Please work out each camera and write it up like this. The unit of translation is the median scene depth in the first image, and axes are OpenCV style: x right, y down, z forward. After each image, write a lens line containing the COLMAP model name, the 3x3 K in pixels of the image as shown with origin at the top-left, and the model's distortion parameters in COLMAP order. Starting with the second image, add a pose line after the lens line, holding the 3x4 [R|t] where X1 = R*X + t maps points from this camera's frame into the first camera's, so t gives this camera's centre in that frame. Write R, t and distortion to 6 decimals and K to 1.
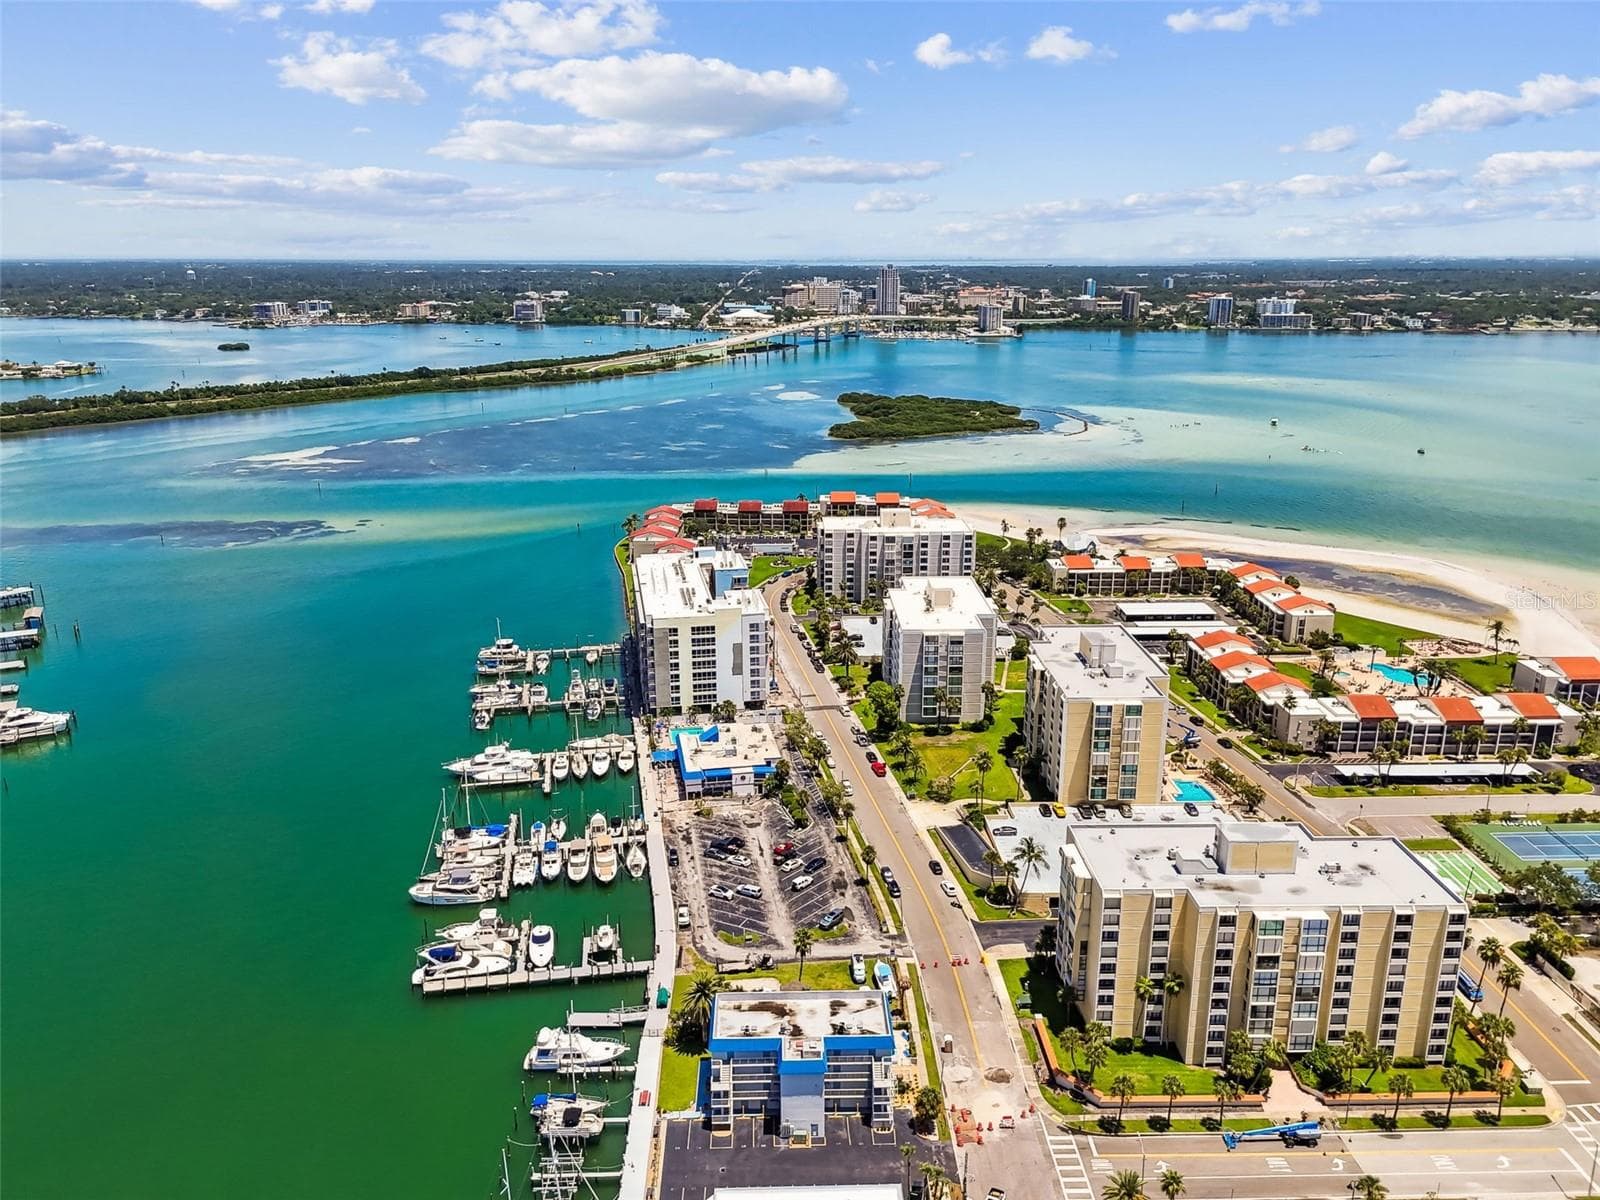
lens RADIAL K [[1244.1, 0, 814.6], [0, 1244.1, 570.7], [0, 0, 1]] dist [0.106387, -0.181951]
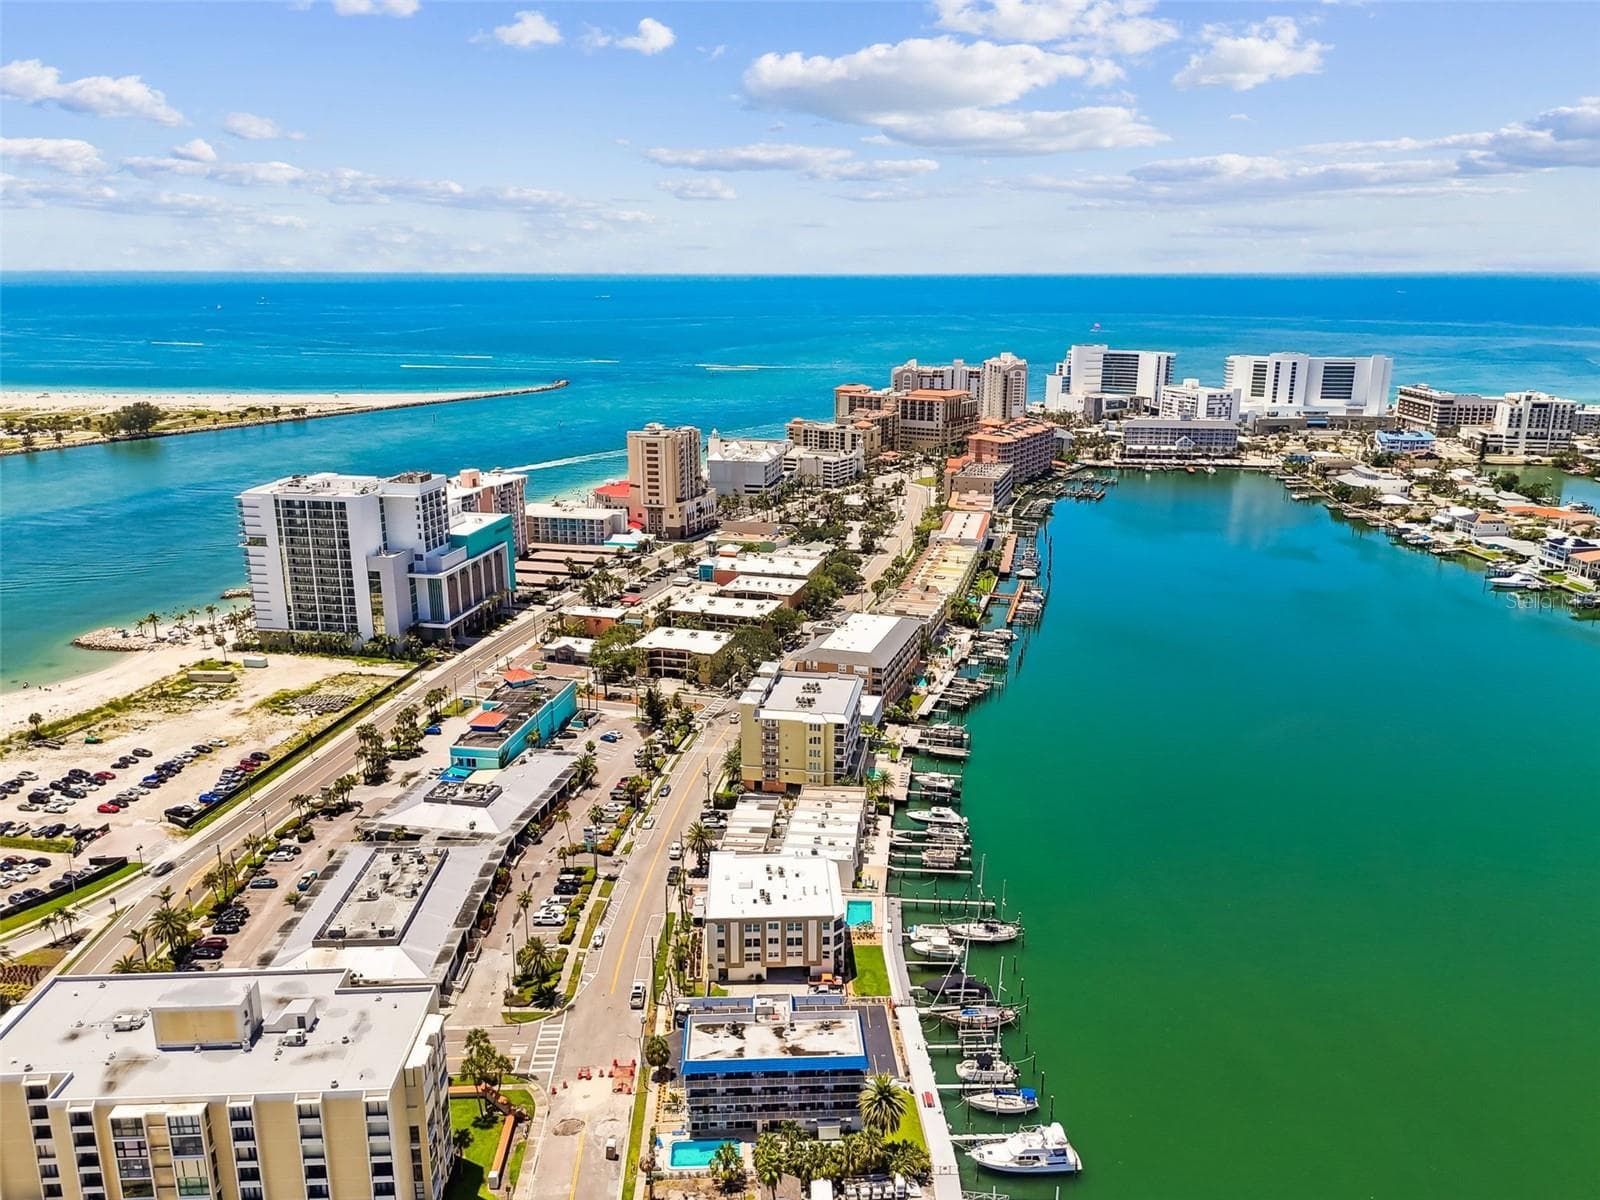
lens RADIAL K [[1215.2, 0, 808.2], [0, 1215.2, 600.6], [0, 0, 1]] dist [0.079911, -0.095306]
pose [[-0.999842, -0.002471, -0.017621, -0.015145], [-0.011179, 0.857690, 0.514046, -0.339385], [0.013843, 0.514161, -0.857582, 1.280155]]
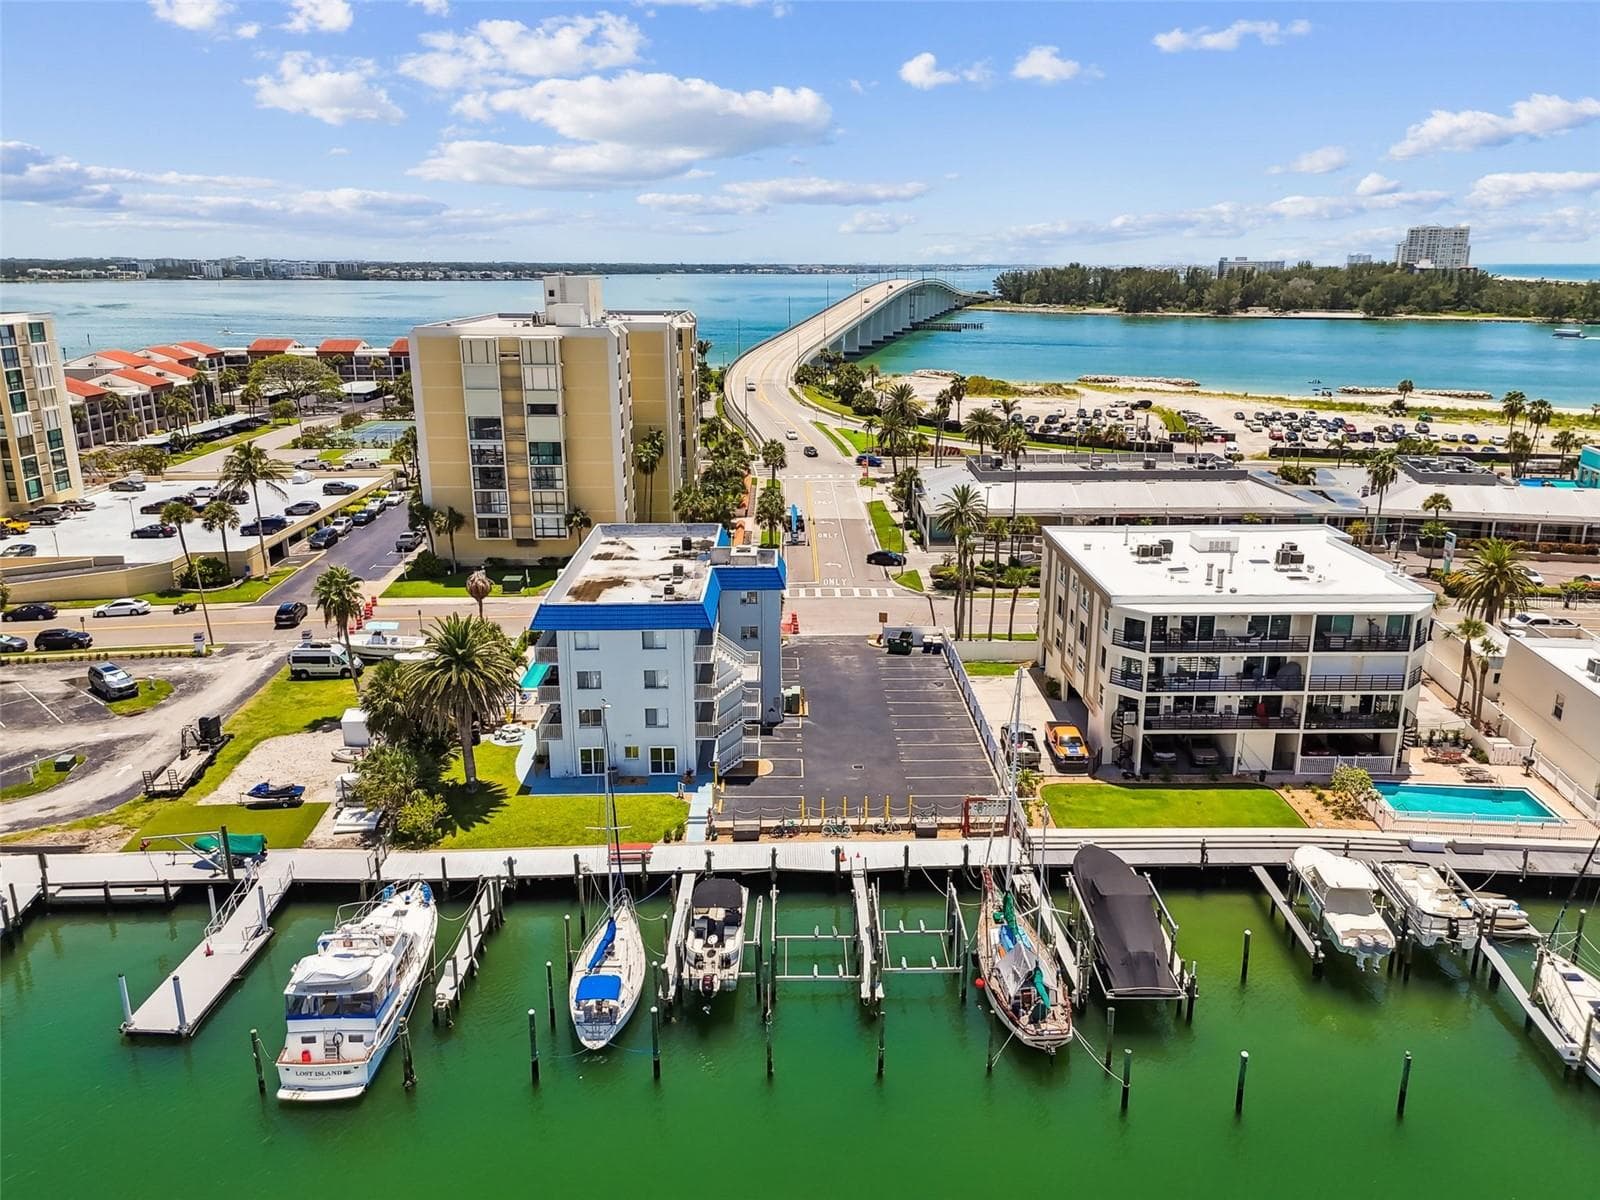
lens RADIAL K [[1182.6, 0, 804.7], [0, 1182.6, 596.5], [0, 0, 1]] dist [0.076068, -0.074251]
pose [[0.014025, -0.275081, 0.961319, -0.377498], [0.268357, 0.927177, 0.261396, 0.198487], [-0.963217, 0.254310, 0.086824, 0.694109]]
